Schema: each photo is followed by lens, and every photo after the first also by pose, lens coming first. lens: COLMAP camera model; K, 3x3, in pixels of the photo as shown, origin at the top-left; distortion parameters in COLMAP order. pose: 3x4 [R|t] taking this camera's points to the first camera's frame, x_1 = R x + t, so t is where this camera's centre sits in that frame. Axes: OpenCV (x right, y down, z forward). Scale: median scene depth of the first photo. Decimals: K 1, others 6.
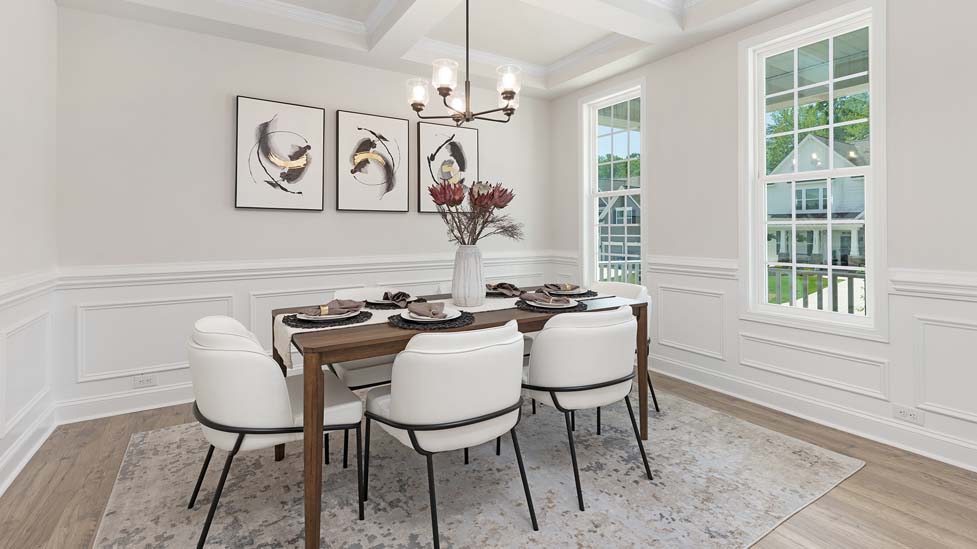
lens RADIAL K [[438.9, 0, 485.4], [0, 438.9, 218.3], [0, 0, 1]] dist [0.001999, 0.000229]
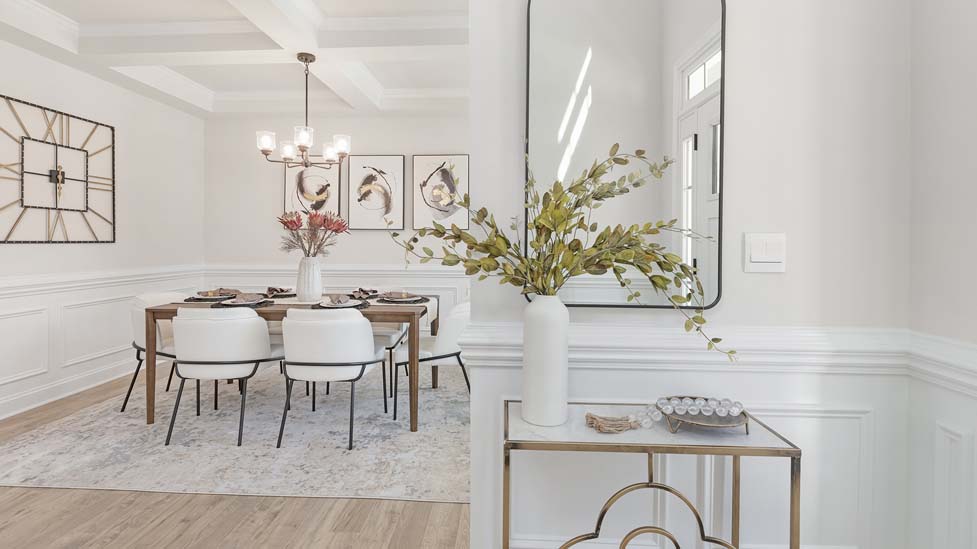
lens RADIAL K [[444.0, 0, 486.7], [0, 444.0, 232.0], [0, 0, 1]] dist [0.000550, 0.000183]
pose [[0.823481, -0.006989, -0.567301, 0.764323], [0.010501, 0.999941, 0.002924, -0.009657], [0.567247, -0.008365, 0.823505, 0.105488]]
